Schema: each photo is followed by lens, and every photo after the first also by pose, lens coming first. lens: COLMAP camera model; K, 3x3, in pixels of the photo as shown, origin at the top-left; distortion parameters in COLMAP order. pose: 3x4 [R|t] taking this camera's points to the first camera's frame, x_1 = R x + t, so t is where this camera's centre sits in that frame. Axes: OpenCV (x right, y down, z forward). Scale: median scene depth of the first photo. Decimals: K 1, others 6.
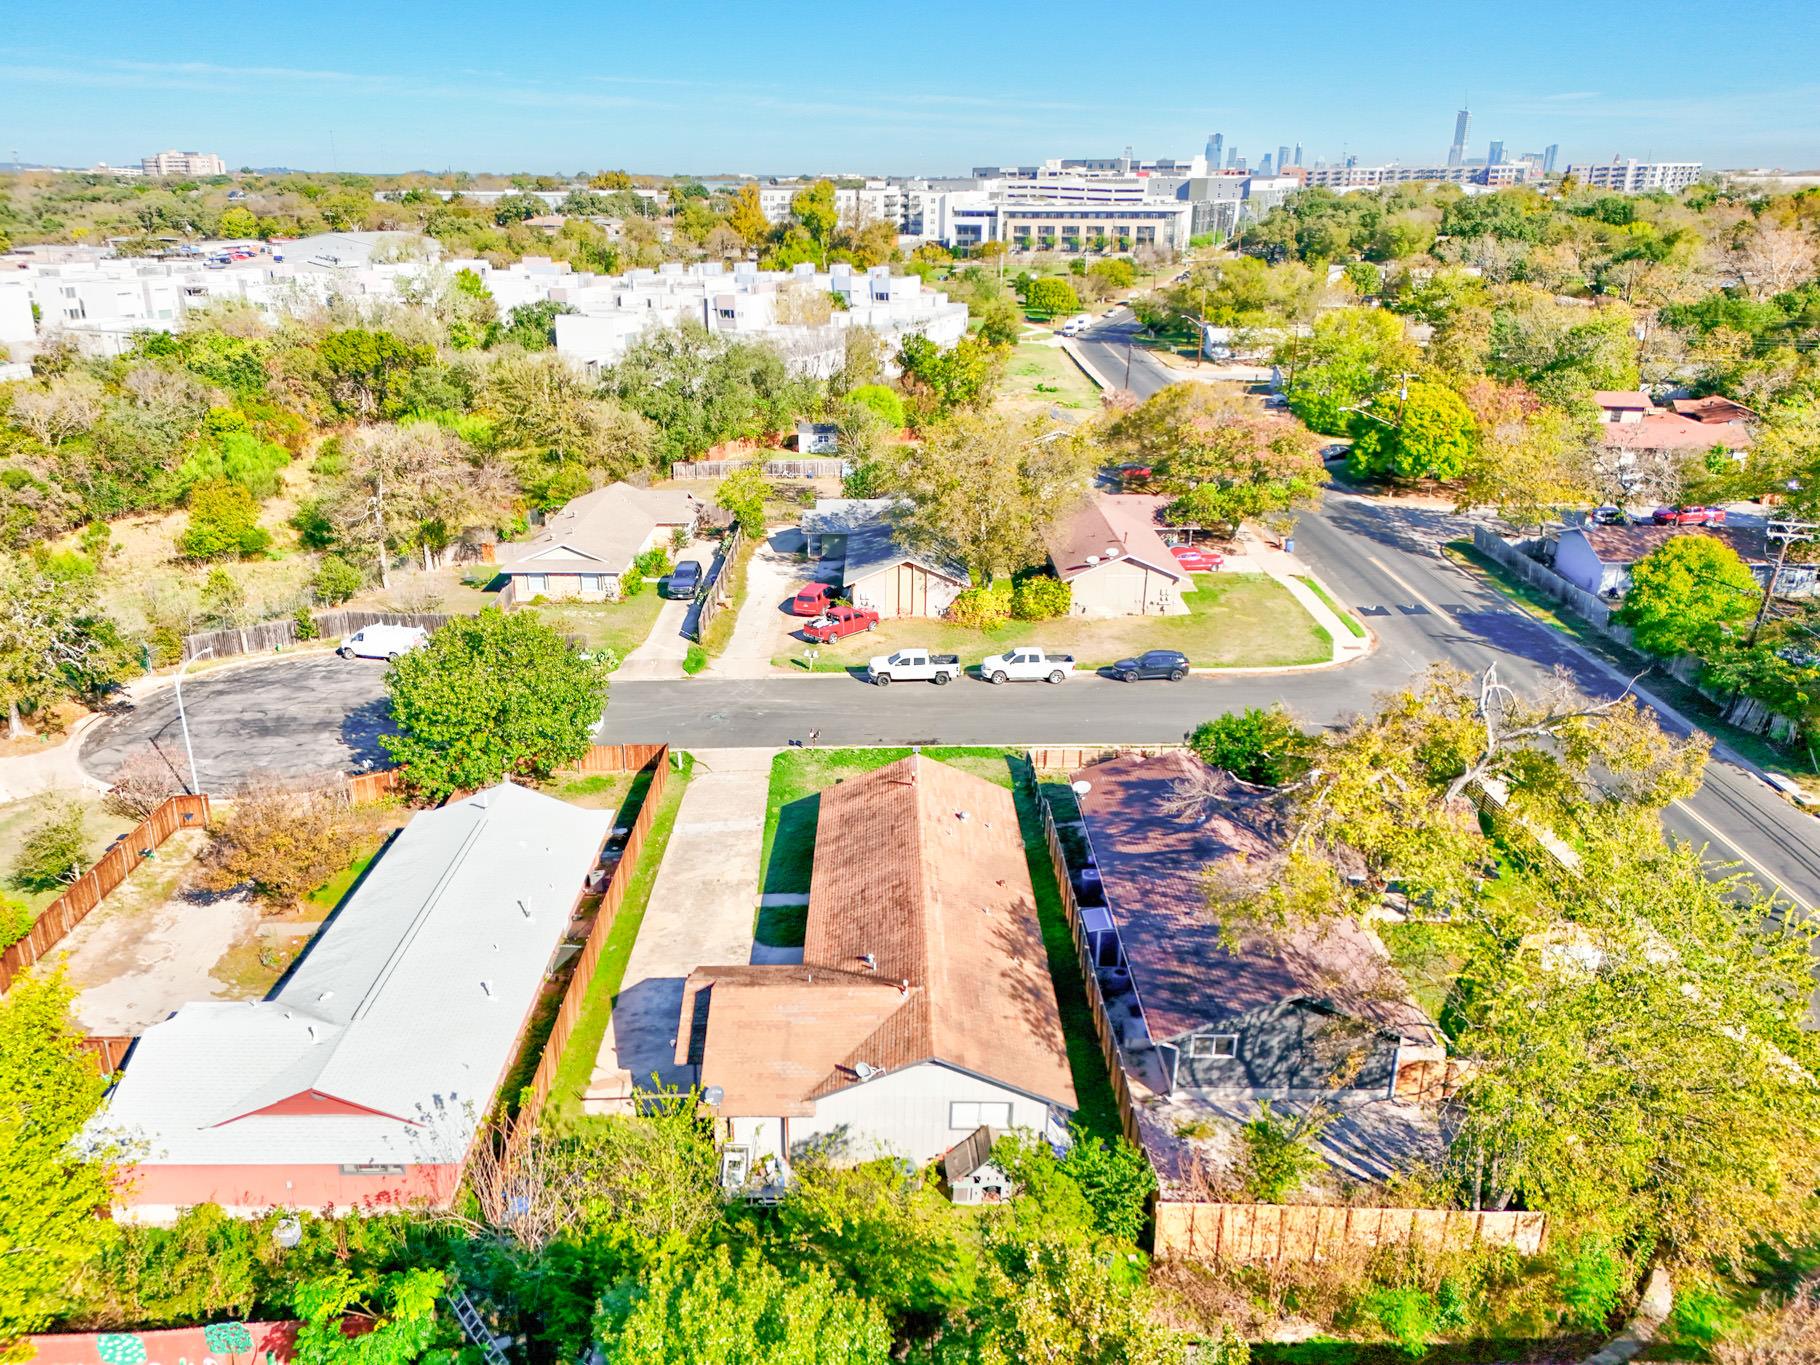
lens RADIAL K [[1339.8, 0, 874.1], [0, 1339.8, 738.0], [0, 0, 1]] dist [0.073114, -0.063133]
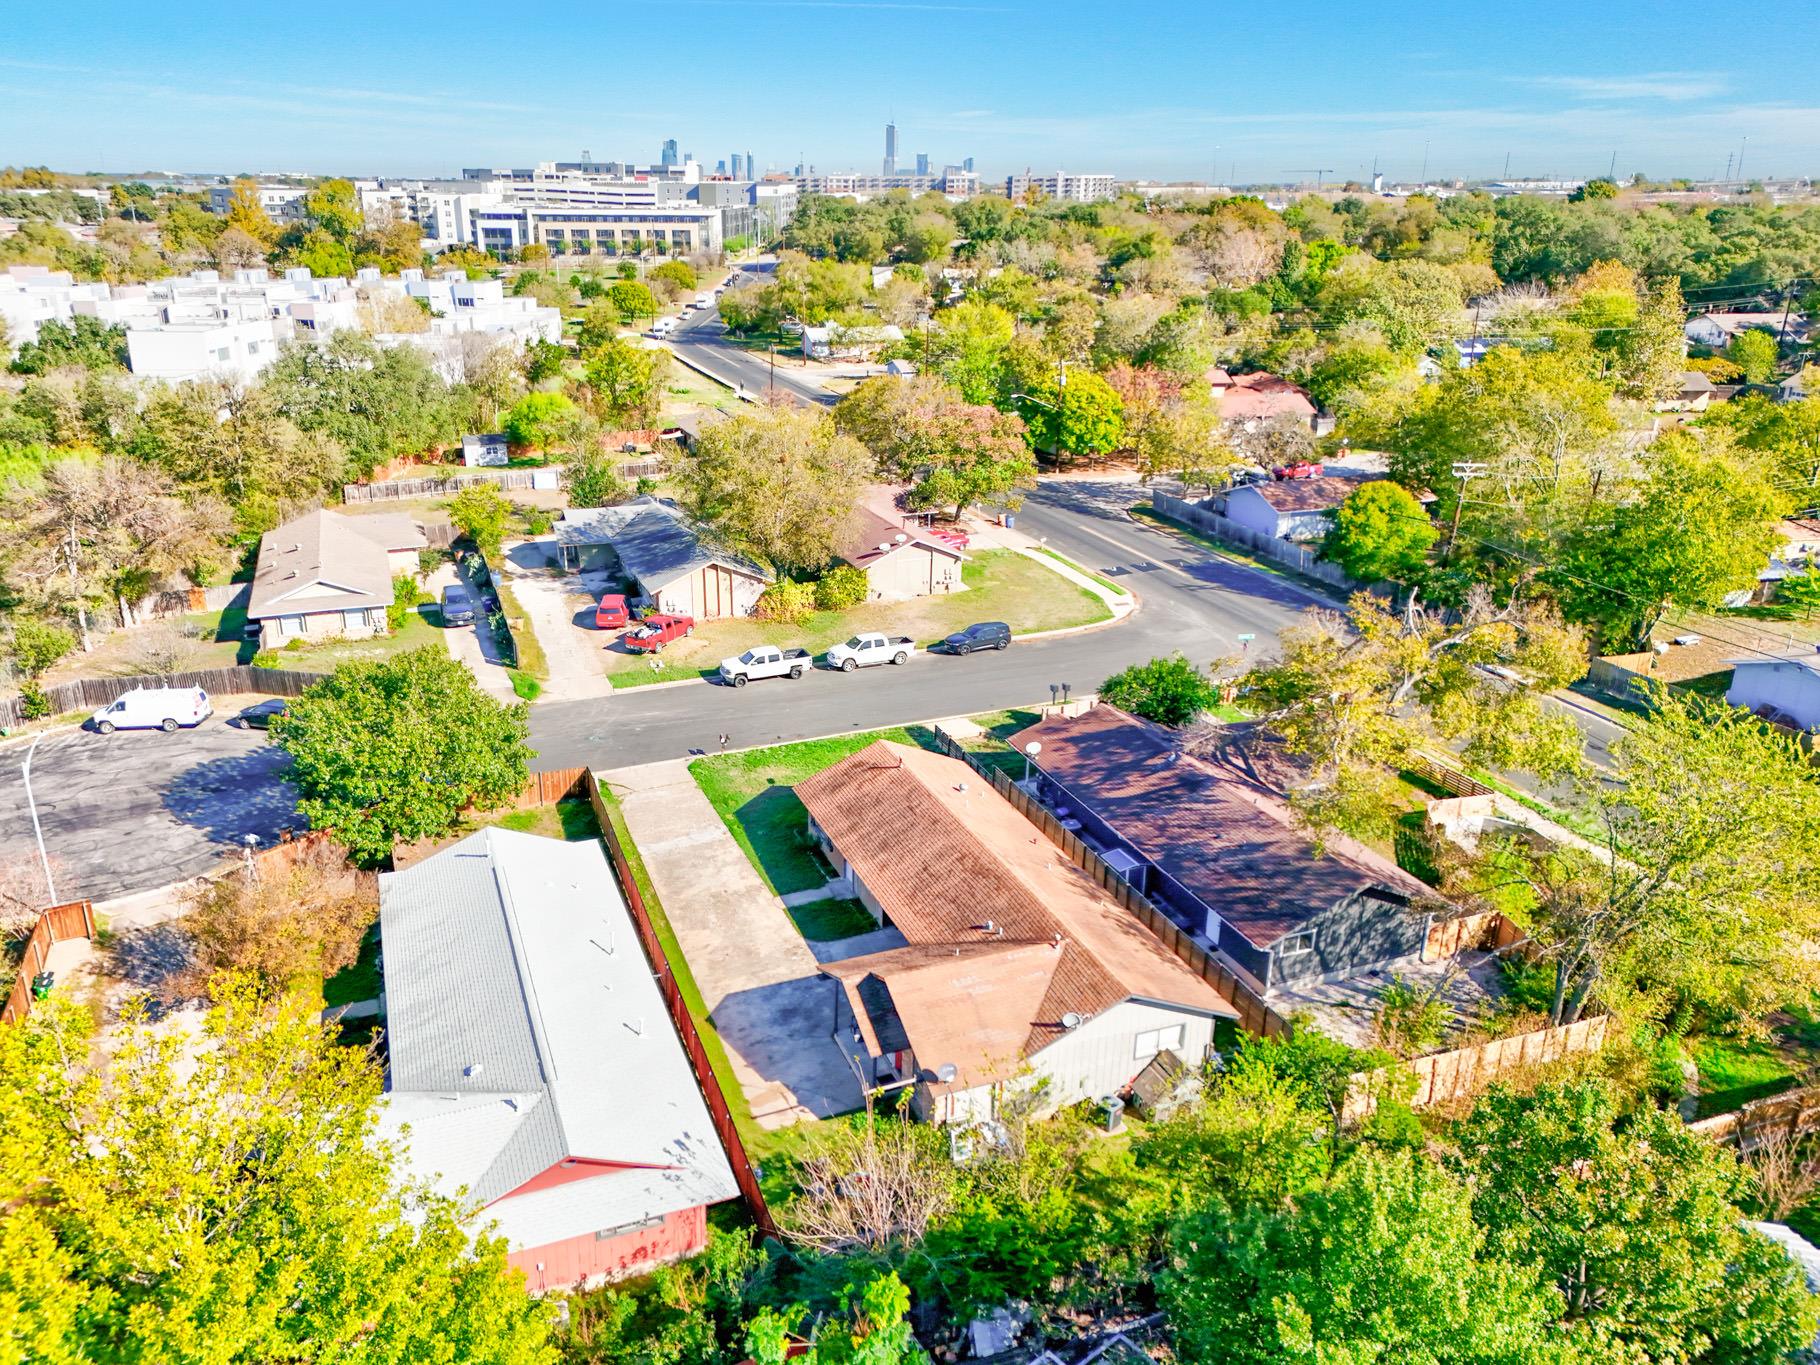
lens RADIAL K [[1339.8, 0, 880.2], [0, 1339.8, 737.9], [0, 0, 1]] dist [0.073114, -0.063133]
pose [[0.931961, -0.134340, 0.336750, -0.206979], [0.135278, 0.990589, 0.020793, -0.006788], [-0.336374, 0.026177, 0.941365, 0.020396]]
